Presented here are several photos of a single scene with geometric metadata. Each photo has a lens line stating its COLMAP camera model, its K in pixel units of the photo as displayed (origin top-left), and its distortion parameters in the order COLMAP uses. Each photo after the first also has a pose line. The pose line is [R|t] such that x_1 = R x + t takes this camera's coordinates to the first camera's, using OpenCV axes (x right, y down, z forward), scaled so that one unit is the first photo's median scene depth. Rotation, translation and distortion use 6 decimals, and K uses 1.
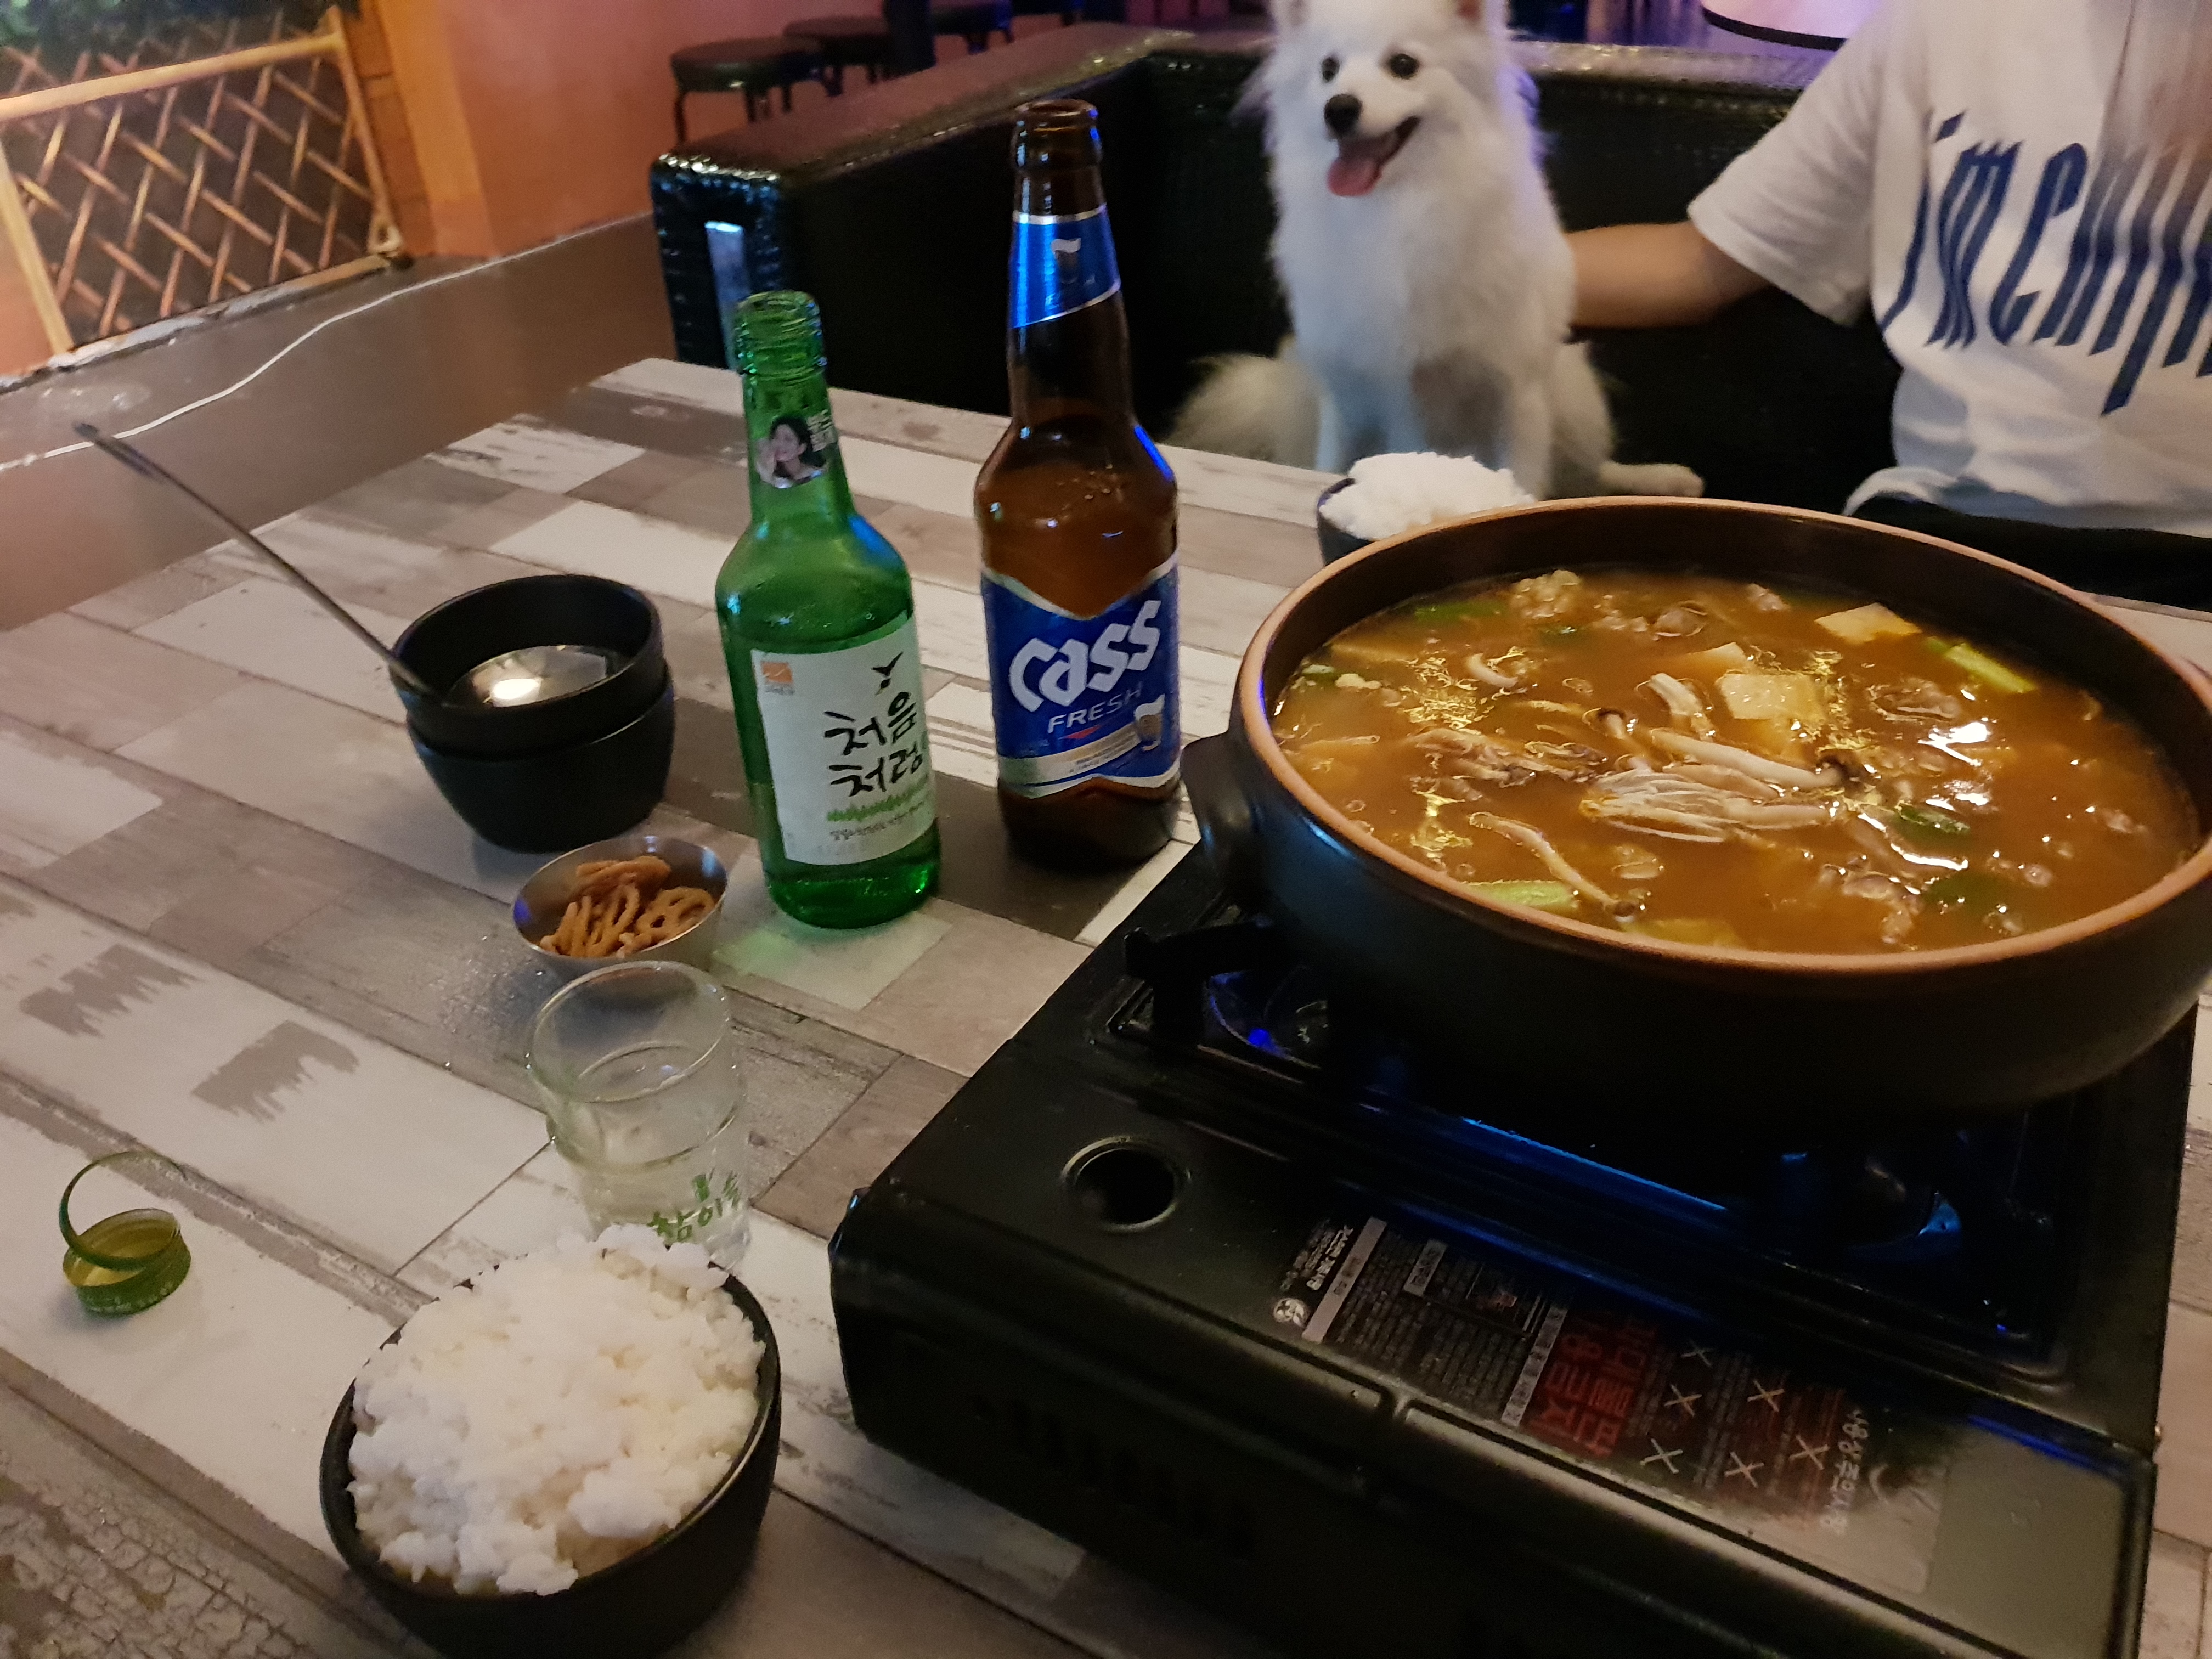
lens RADIAL K [[1684.9, 0, 1106.0], [0, 1684.9, 829.5], [0, 0, 1]] dist [0.094934, -0.328528]
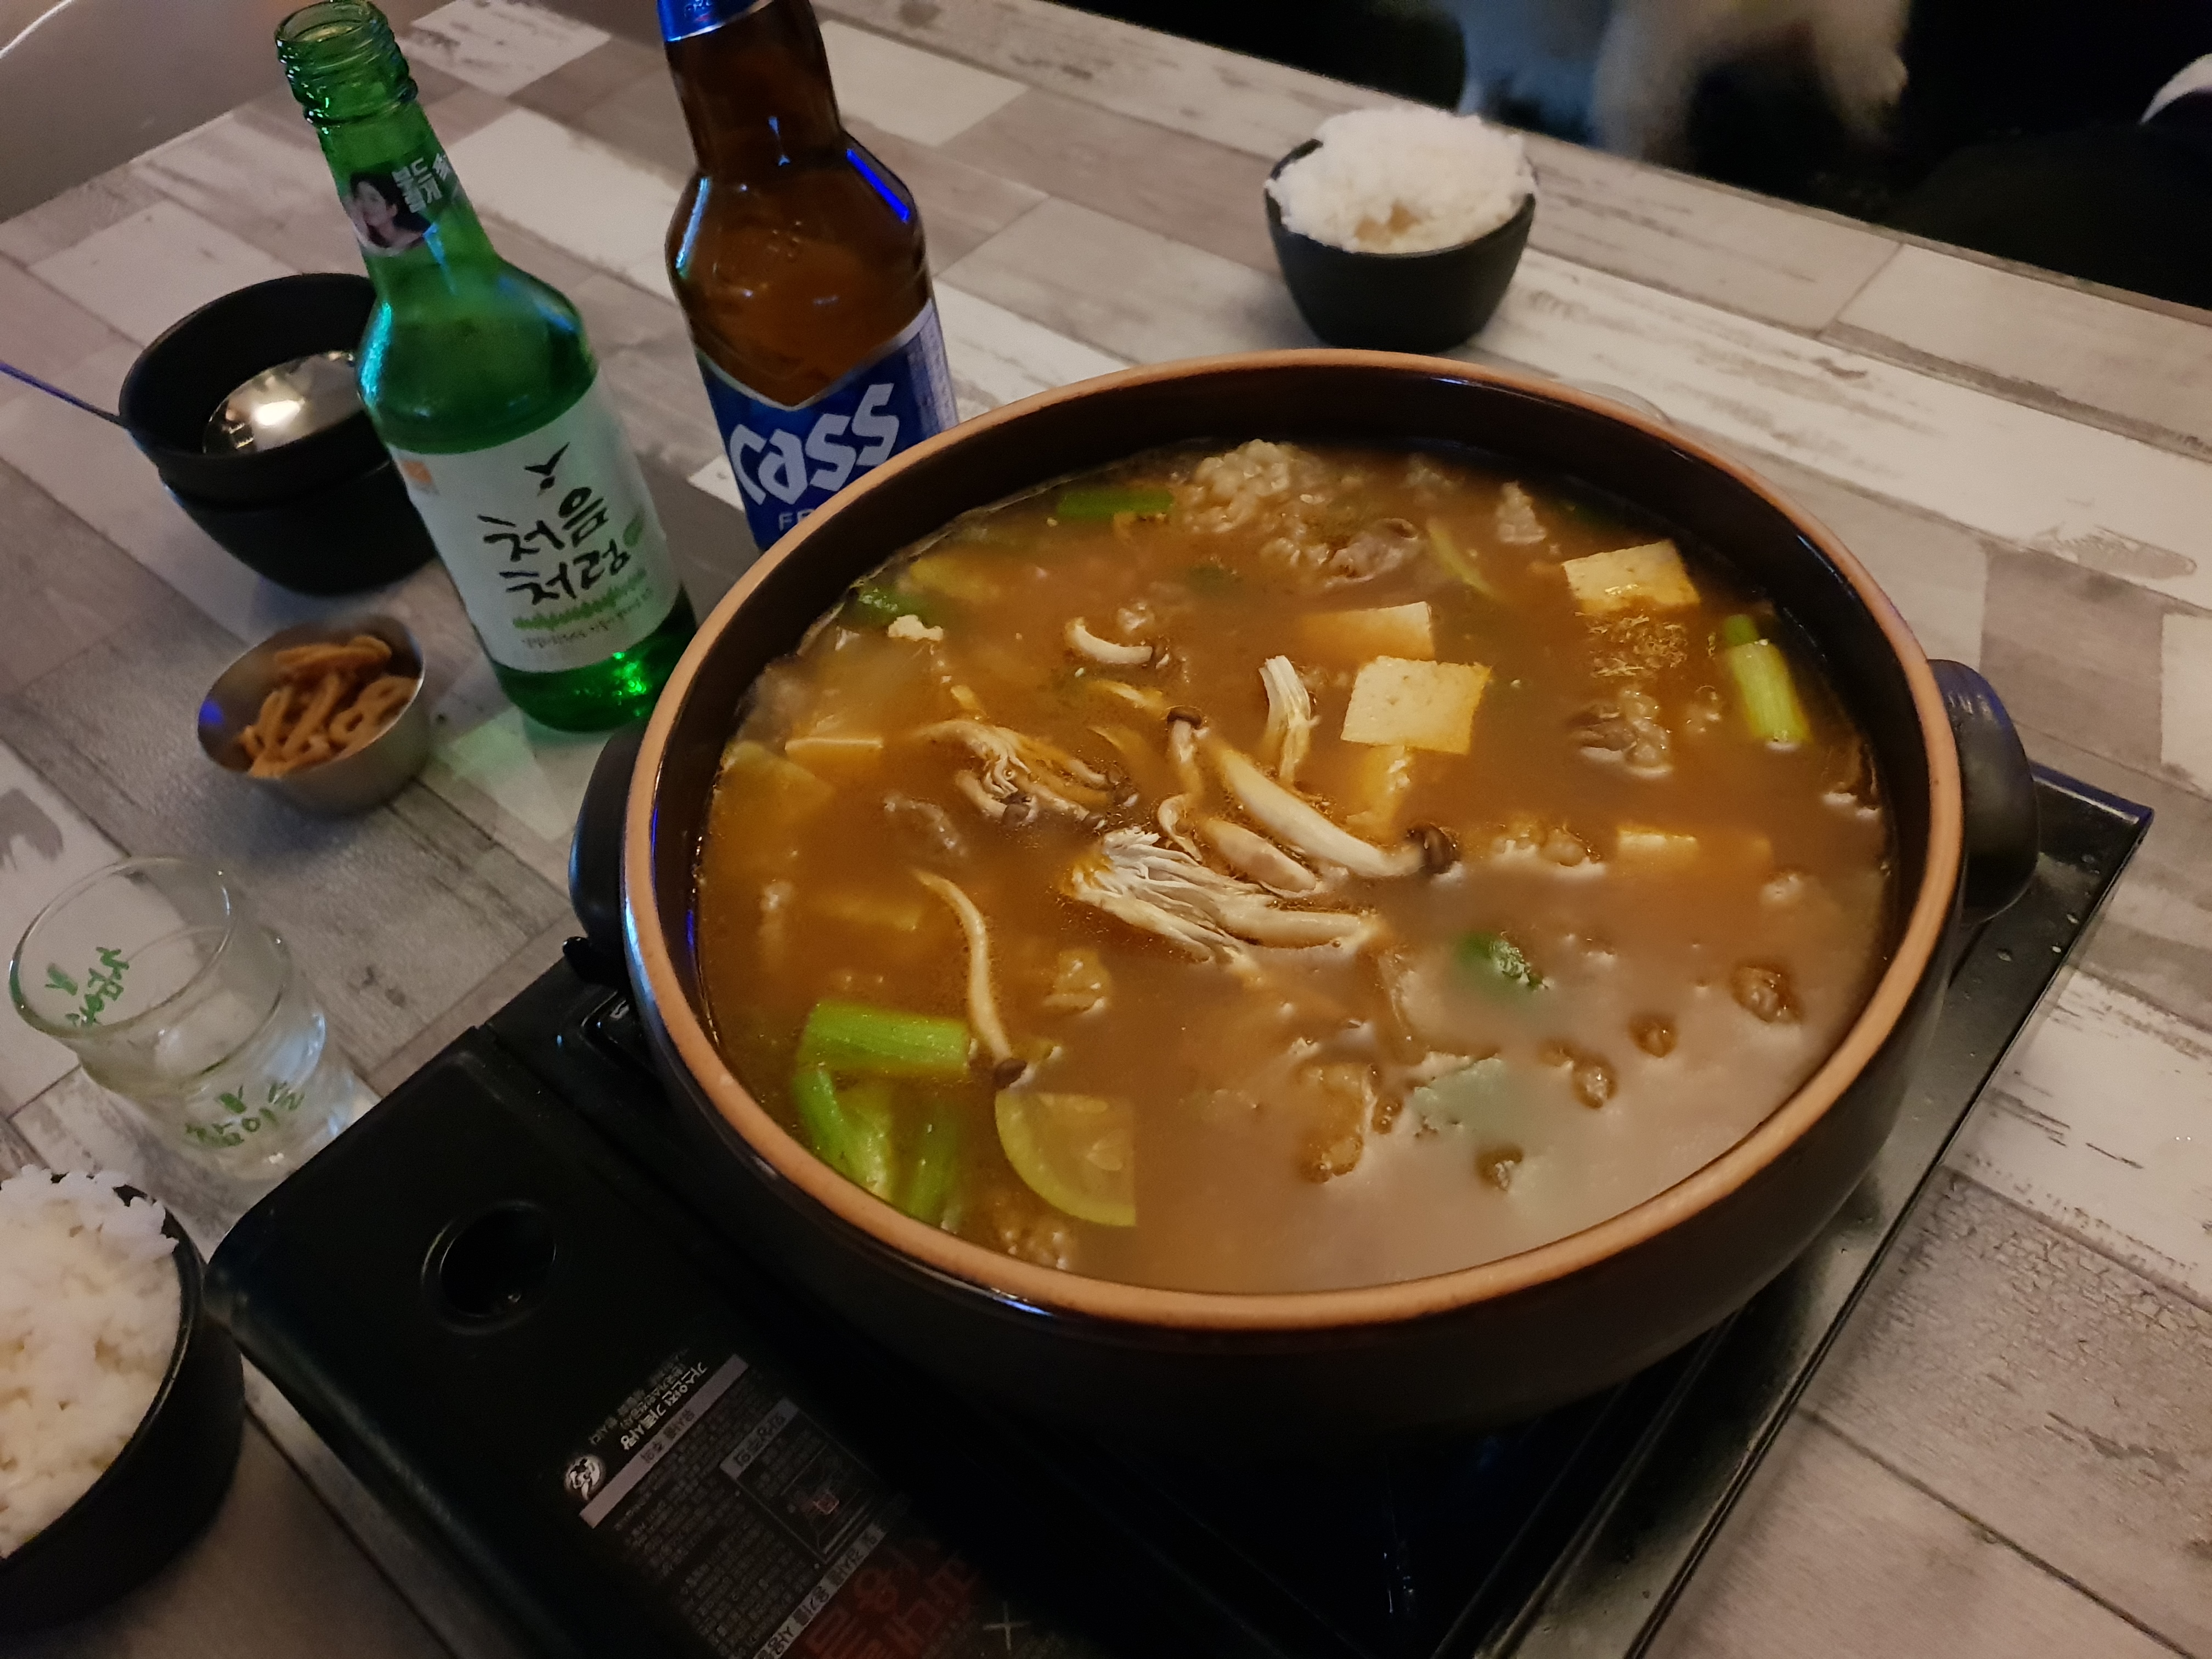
lens RADIAL K [[1683.6, 0, 1106.0], [0, 1683.6, 829.5], [0, 0, 1]] dist [-0.023117, 0.009398]
pose [[0.981404, 0.099636, -0.164067, 0.288007], [-0.047552, 0.954288, 0.295083, -0.176077], [0.185968, -0.281794, 0.941280, 0.208823]]
